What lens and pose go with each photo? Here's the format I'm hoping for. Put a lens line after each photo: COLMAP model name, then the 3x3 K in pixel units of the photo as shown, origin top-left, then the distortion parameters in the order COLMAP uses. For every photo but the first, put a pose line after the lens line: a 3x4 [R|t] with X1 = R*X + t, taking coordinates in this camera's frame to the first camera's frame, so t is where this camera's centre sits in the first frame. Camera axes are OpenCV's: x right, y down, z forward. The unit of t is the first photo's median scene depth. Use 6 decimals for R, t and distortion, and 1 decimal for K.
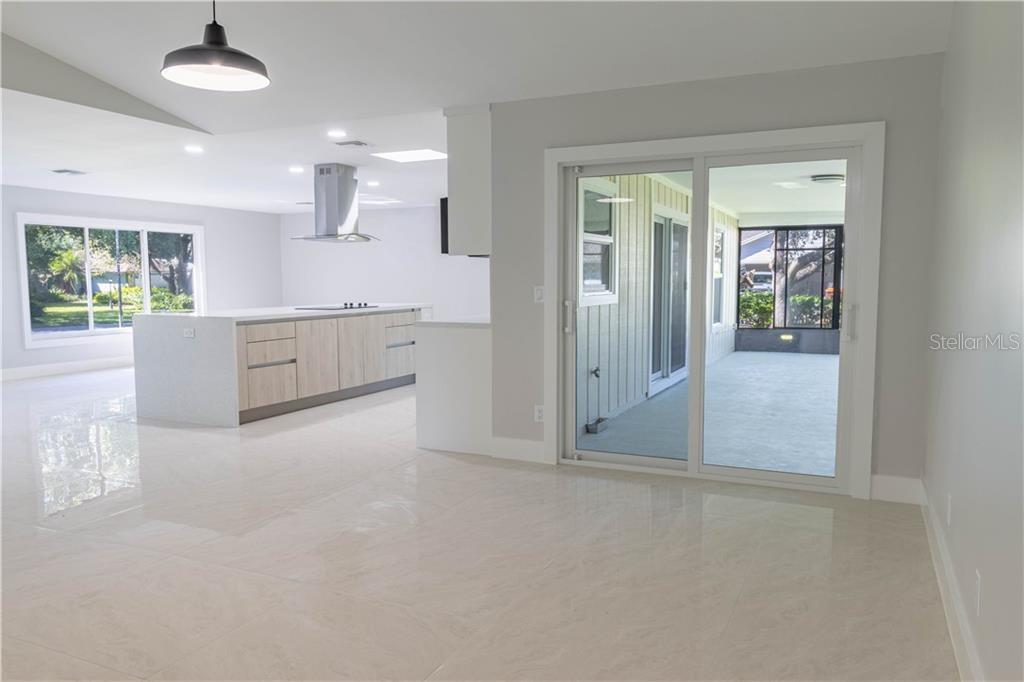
lens RADIAL K [[747.1, 0, 505.8], [0, 747.1, 350.0], [0, 0, 1]] dist [0.002583, 0.000142]
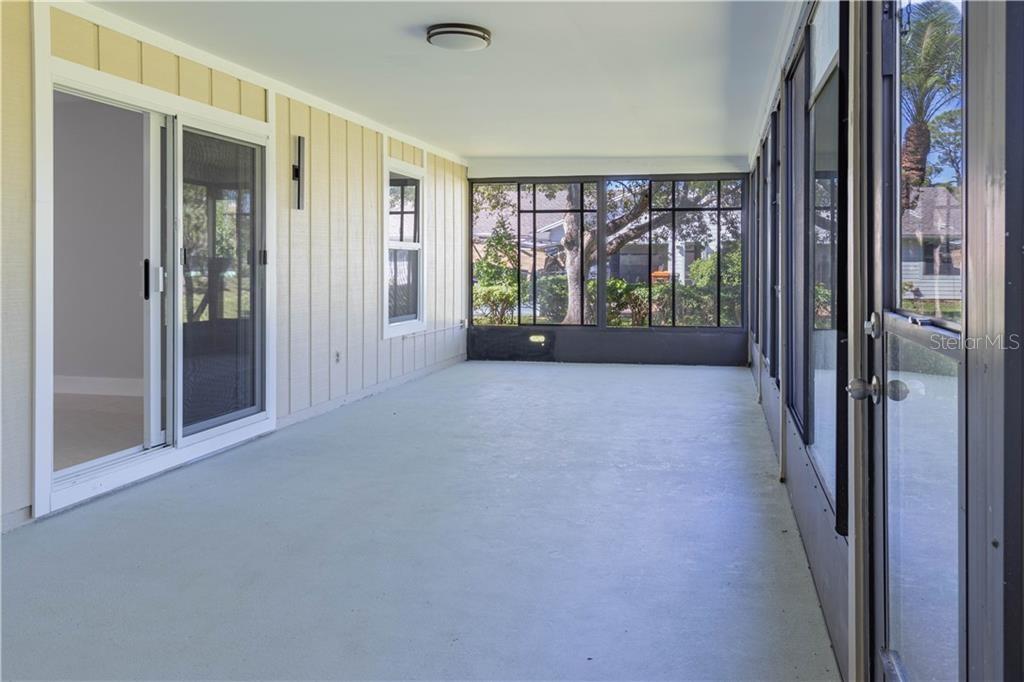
lens RADIAL K [[747.1, 0, 505.8], [0, 747.1, 350.0], [0, 0, 1]] dist [0.002583, 0.000142]
pose [[0.984915, -0.016142, 0.172282, 0.227600], [0.012657, 0.999693, 0.021306, -0.021856], [-0.172573, -0.018804, 0.984817, 0.322286]]
